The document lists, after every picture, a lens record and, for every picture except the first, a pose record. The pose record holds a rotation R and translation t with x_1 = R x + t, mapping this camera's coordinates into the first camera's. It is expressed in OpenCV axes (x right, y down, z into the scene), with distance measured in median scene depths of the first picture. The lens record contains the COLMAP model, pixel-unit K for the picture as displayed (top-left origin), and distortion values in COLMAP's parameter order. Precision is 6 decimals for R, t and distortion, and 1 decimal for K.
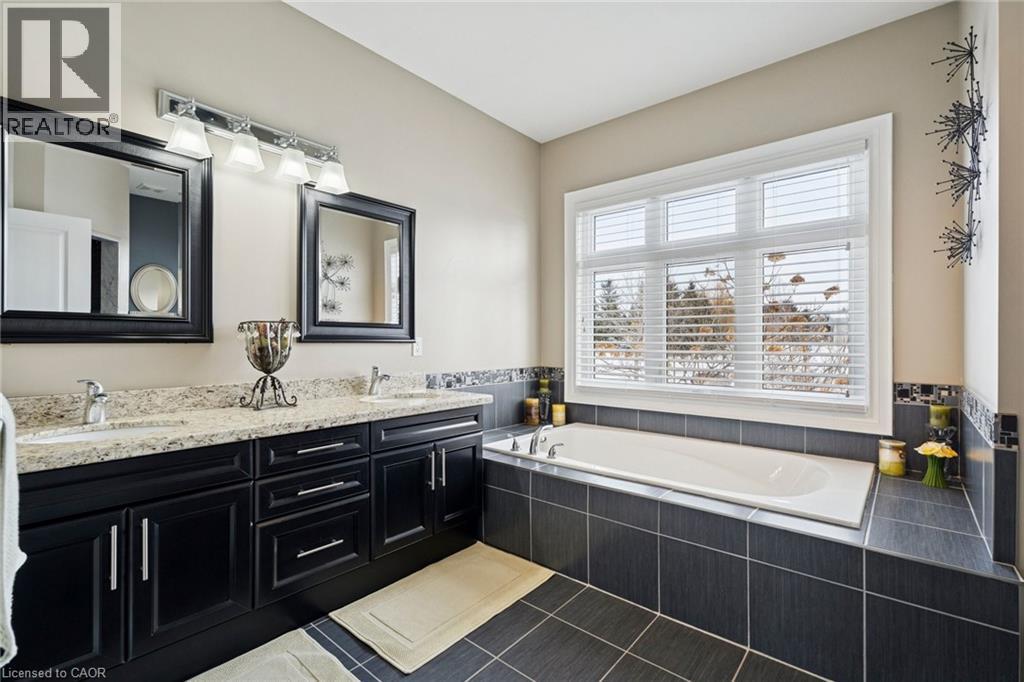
lens RADIAL K [[458.1, 0, 511.6], [0, 458.1, 341.7], [0, 0, 1]] dist [0.001125, 0.000146]
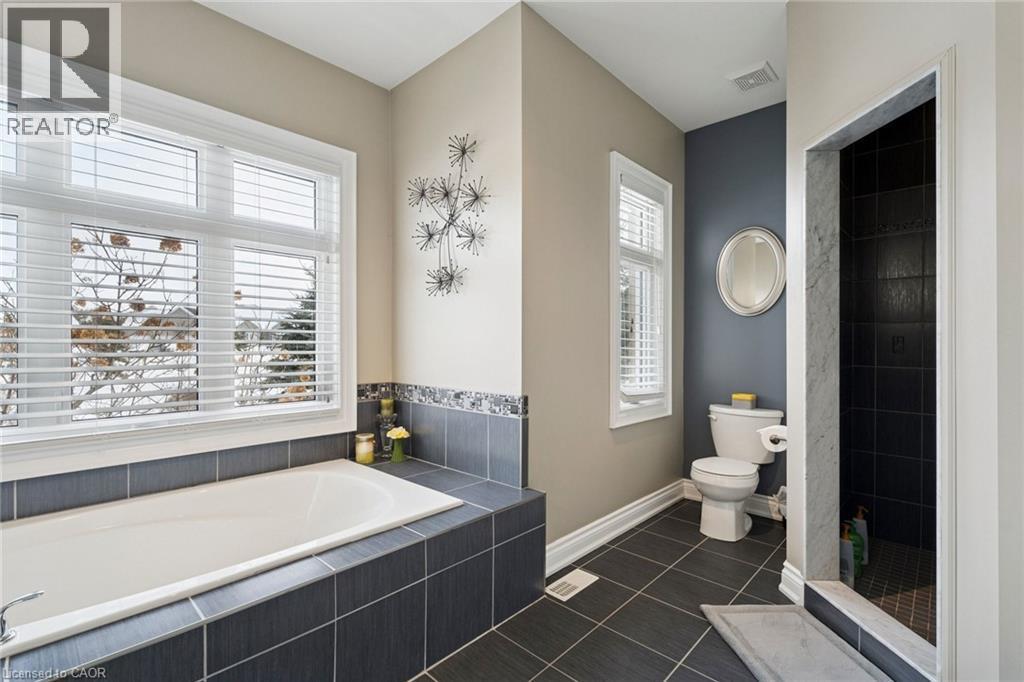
lens RADIAL K [[458.1, 0, 511.7], [0, 458.1, 342.2], [0, 0, 1]] dist [0.001125, 0.000146]
pose [[0.046461, 0.004963, 0.998908, -0.320871], [-0.002968, 0.999984, -0.004830, -0.014725], [-0.998916, -0.002741, 0.046475, 0.560891]]
